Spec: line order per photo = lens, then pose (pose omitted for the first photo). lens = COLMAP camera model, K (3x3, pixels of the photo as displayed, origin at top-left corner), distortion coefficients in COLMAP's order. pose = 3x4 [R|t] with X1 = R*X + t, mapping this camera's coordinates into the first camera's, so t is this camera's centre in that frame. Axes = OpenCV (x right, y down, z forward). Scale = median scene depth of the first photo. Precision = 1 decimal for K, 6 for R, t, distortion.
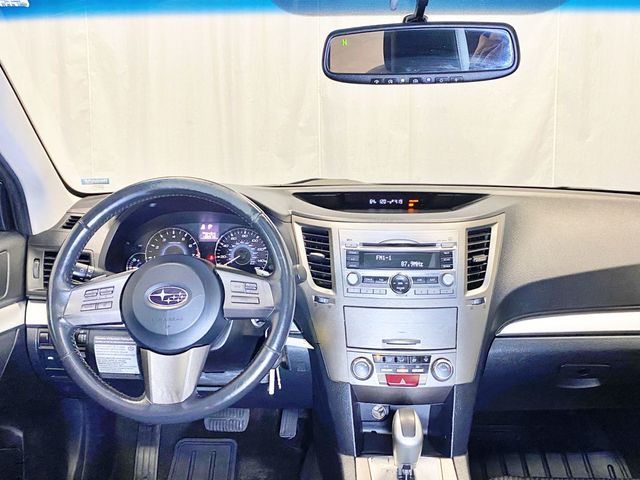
lens RADIAL K [[560.0, 0, 320.0], [0, 560.0, 240.0], [0, 0, 1]] dist [-0.000362, 0.000077]
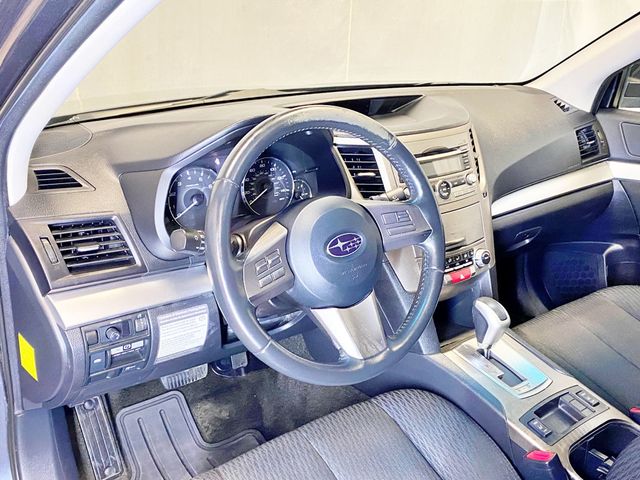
lens RADIAL K [[560.0, 0, 320.0], [0, 560.0, 240.0], [0, 0, 1]] dist [-0.000362, 0.000077]
pose [[0.845462, -0.203511, 0.493739, -0.565501], [0.112407, 0.971645, 0.208013, -0.072581], [-0.522072, -0.120367, 0.844365, 0.211596]]
